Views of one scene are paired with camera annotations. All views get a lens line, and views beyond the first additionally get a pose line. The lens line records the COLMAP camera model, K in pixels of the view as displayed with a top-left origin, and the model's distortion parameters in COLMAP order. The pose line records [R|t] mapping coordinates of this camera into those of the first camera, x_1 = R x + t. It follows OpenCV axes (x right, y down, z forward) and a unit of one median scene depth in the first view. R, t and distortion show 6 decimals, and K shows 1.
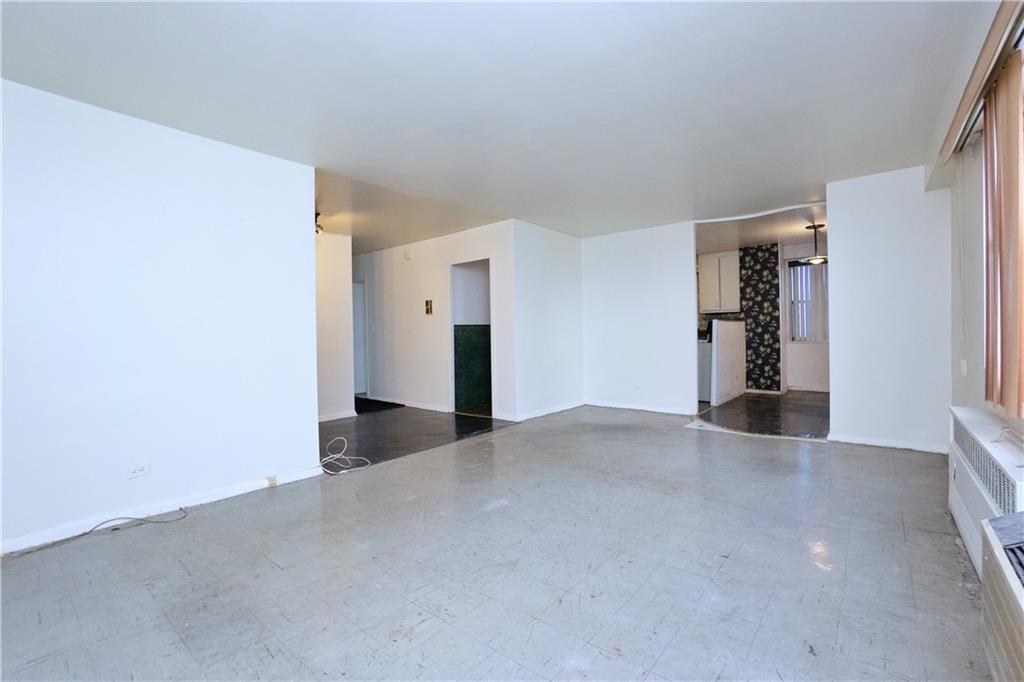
lens RADIAL K [[452.1, 0, 510.6], [0, 452.1, 336.6], [0, 0, 1]] dist [-0.066160, 0.024653]
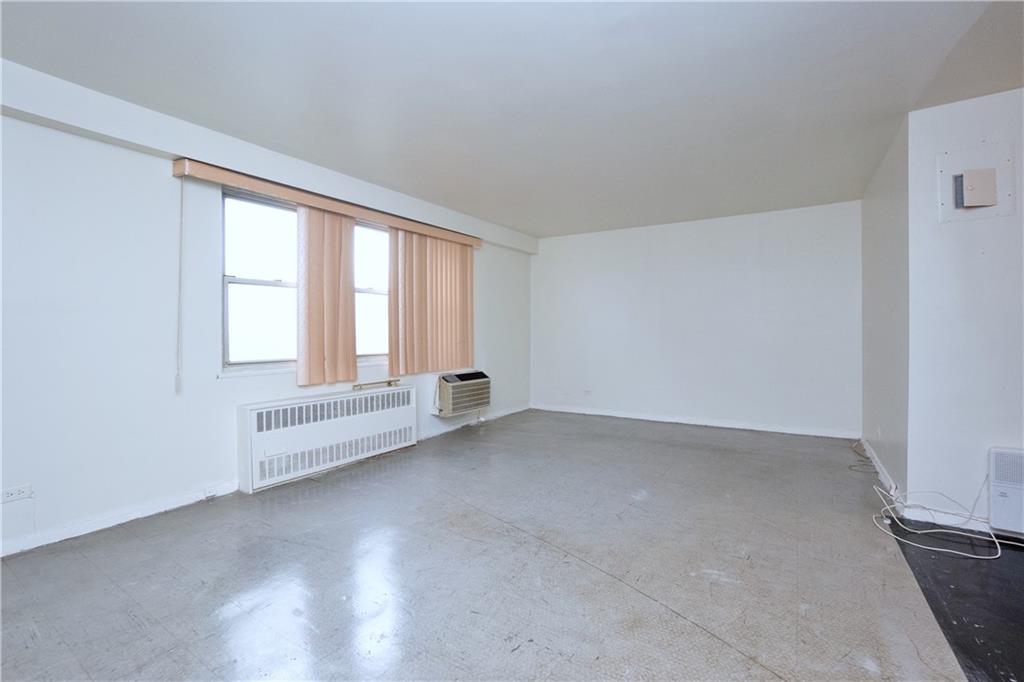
lens RADIAL K [[454.8, 0, 511.8], [0, 454.8, 336.0], [0, 0, 1]] dist [-0.065716, 0.025222]
pose [[-0.992391, 0.023145, -0.120933, 0.157632], [0.020532, 0.999529, 0.022804, -0.015317], [0.121404, 0.020148, -0.992399, 0.798743]]
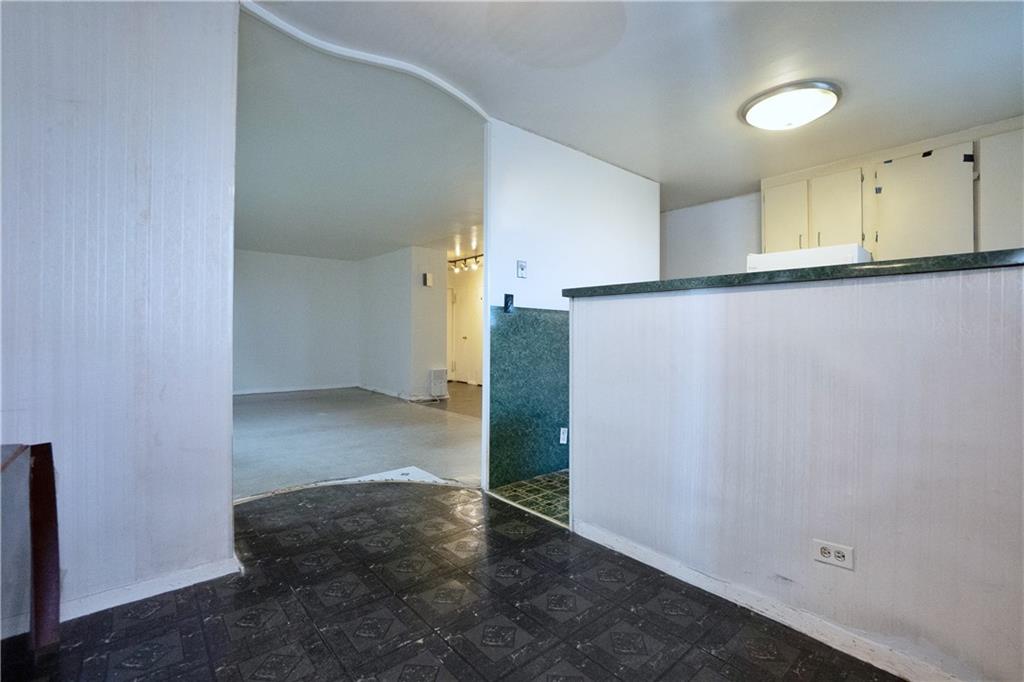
lens RADIAL K [[452.1, 0, 510.6], [0, 452.1, 336.6], [0, 0, 1]] dist [-0.066160, 0.024653]
pose [[-0.177756, 0.013261, -0.983985, 0.710513], [-0.016817, 0.999722, 0.016511, -0.007644], [0.983931, 0.019482, -0.177483, 0.866251]]
